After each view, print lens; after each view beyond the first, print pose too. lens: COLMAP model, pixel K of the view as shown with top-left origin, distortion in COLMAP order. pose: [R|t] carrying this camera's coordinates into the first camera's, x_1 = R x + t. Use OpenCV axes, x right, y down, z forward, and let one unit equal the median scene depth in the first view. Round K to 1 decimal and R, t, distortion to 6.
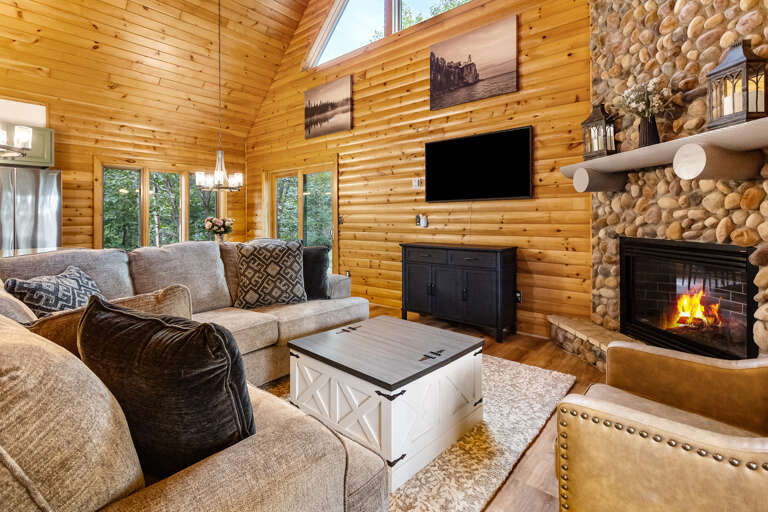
lens RADIAL K [[376.4, 0, 379.1], [0, 376.4, 213.4], [0, 0, 1]] dist [0.001281, -0.000628]
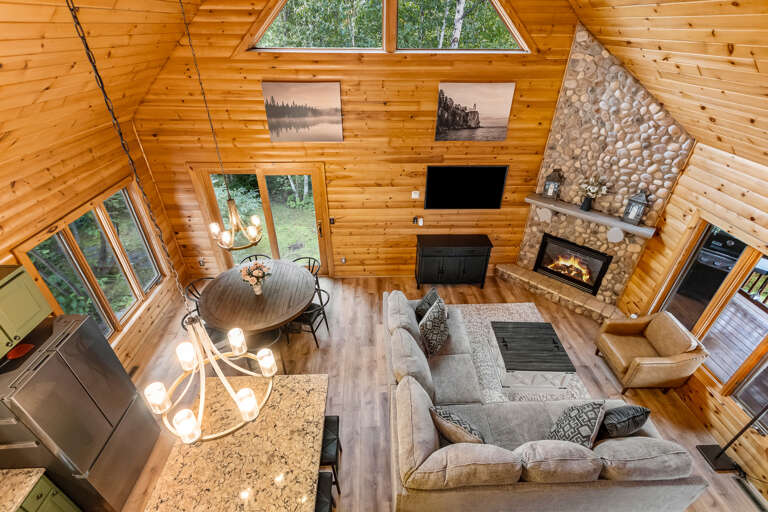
lens RADIAL K [[351.3, 0, 382.2], [0, 351.3, 257.6], [0, 0, 1]] dist [-0.000354, -0.000235]
pose [[0.727976, -0.363727, 0.581165, -0.673984], [-0.021914, 0.834893, 0.549976, -0.493567], [-0.685252, -0.413105, 0.599812, 0.228657]]
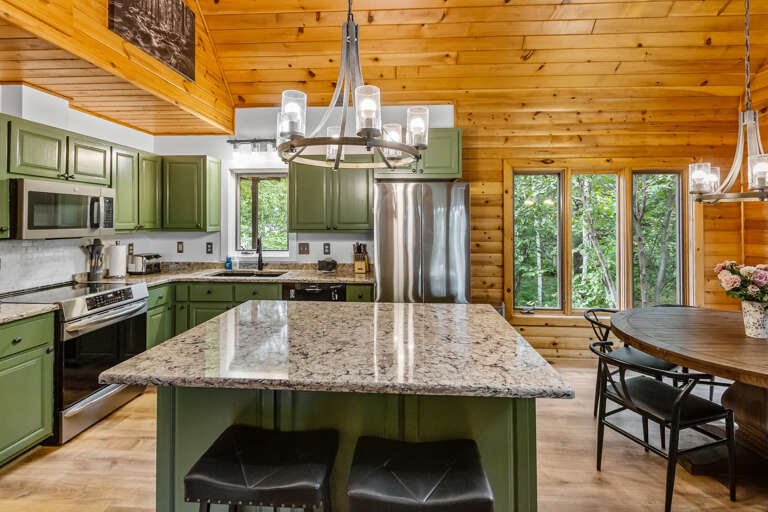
lens RADIAL K [[376.4, 0, 379.1], [0, 376.4, 213.4], [0, 0, 1]] dist [0.001281, -0.000628]
pose [[0.599549, -0.006911, -0.800309, -0.323376], [0.002626, 0.999974, -0.006667, -0.043733], [0.800334, 0.001895, 0.599551, 0.373539]]
